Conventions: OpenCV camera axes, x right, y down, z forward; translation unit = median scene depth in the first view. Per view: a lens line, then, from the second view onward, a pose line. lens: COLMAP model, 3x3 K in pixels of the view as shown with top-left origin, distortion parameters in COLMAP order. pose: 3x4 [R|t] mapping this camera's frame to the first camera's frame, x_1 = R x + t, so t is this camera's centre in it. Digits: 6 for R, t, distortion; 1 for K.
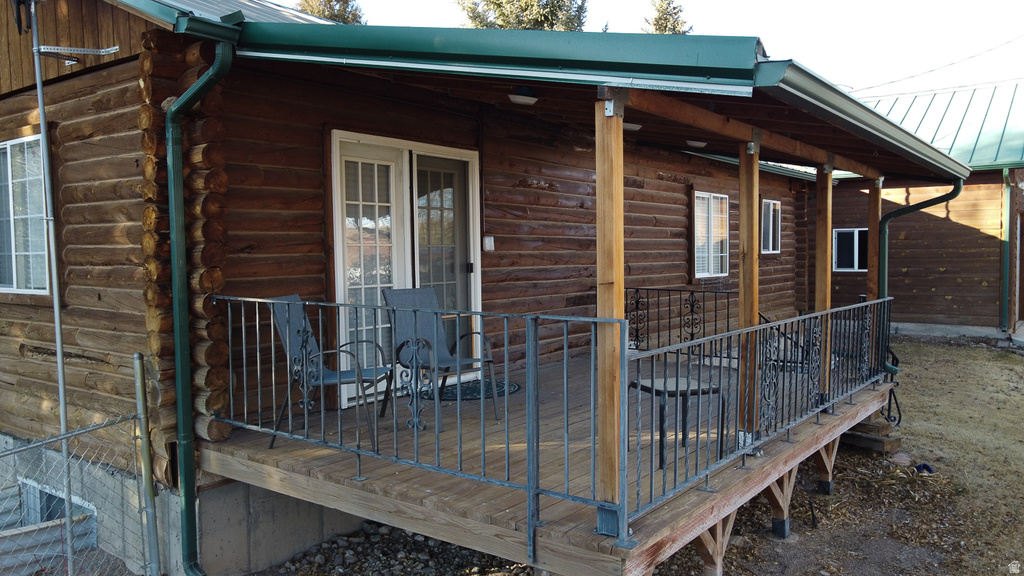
lens RADIAL K [[780.7, 0, 512.1], [0, 780.7, 285.8], [0, 0, 1]] dist [-0.002748, 0.043185]
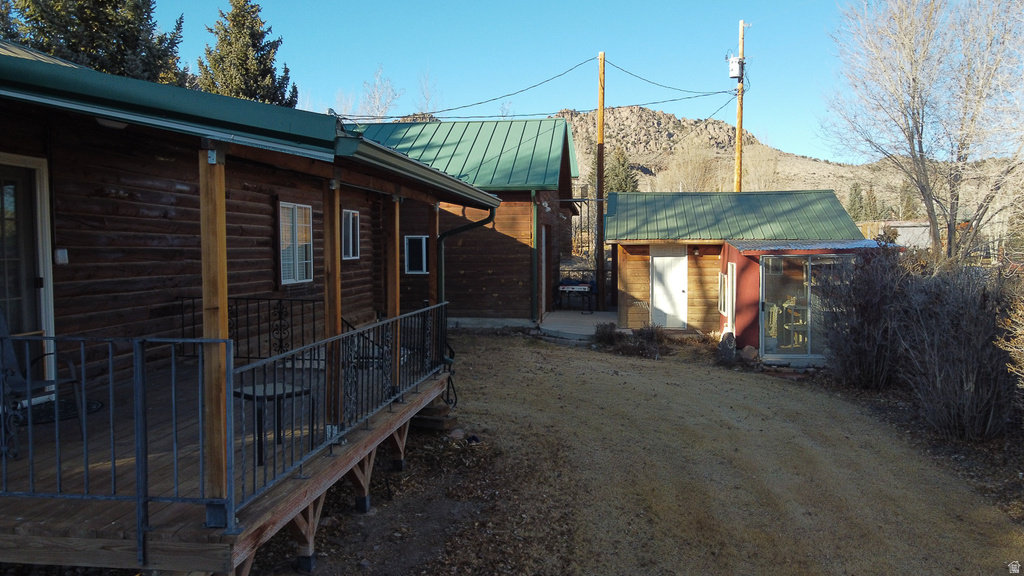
lens RADIAL K [[780.7, 0, 512.1], [0, 780.7, 285.8], [0, 0, 1]] dist [-0.002748, 0.043185]
pose [[0.866529, -0.016673, 0.498848, -0.034490], [0.015104, 0.999860, 0.007182, -0.018817], [-0.498898, 0.001311, 0.866660, -0.108109]]
